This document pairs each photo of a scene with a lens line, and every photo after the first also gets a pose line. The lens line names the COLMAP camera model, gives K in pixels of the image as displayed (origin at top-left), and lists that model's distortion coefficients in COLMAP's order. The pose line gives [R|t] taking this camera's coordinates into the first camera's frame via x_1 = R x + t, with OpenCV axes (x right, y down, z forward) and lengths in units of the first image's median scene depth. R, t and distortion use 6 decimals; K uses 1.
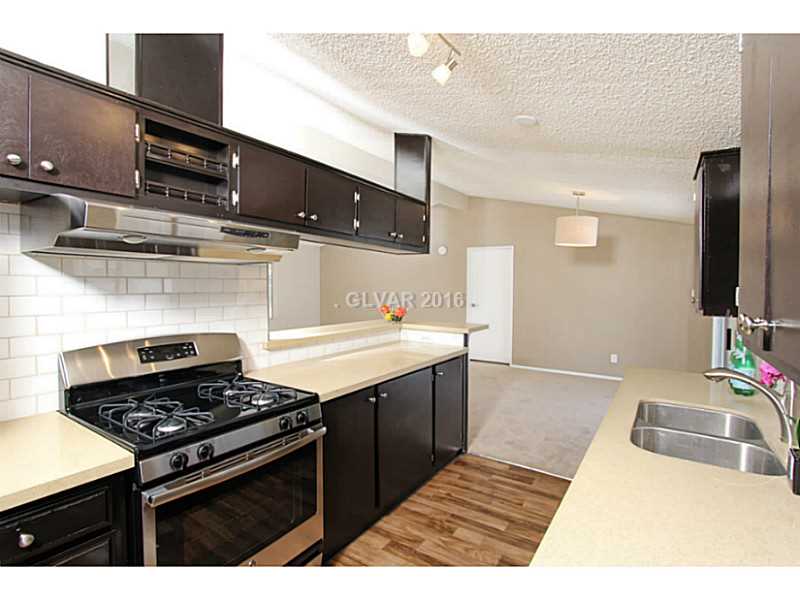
lens RADIAL K [[423.2, 0, 365.8], [0, 423.2, 288.9], [0, 0, 1]] dist [-0.020742, -0.000068]
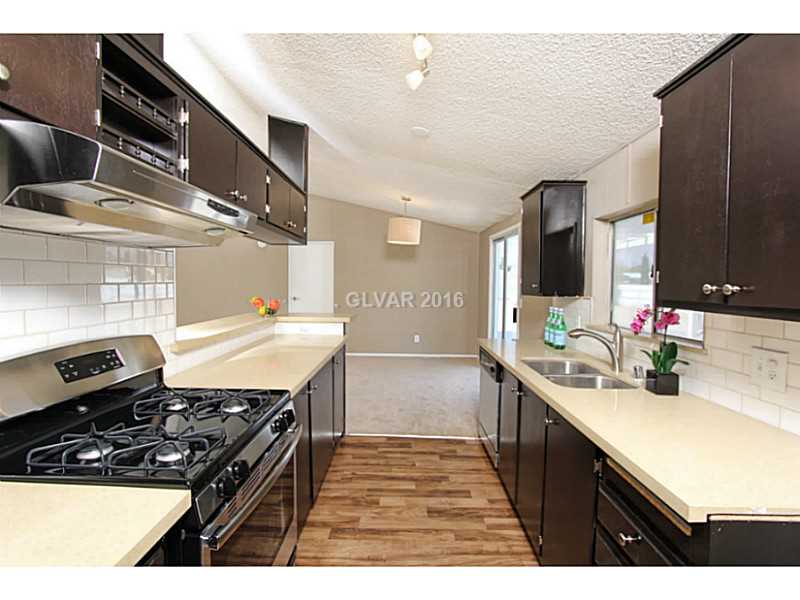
lens RADIAL K [[423.2, 0, 392.7], [0, 423.2, 295.1], [0, 0, 1]] dist [-0.020742, -0.000068]
pose [[0.823388, -0.024607, 0.566944, -0.335288], [0.010776, 0.999557, 0.027734, 0.012271], [-0.567376, -0.016726, 0.823289, 0.085815]]
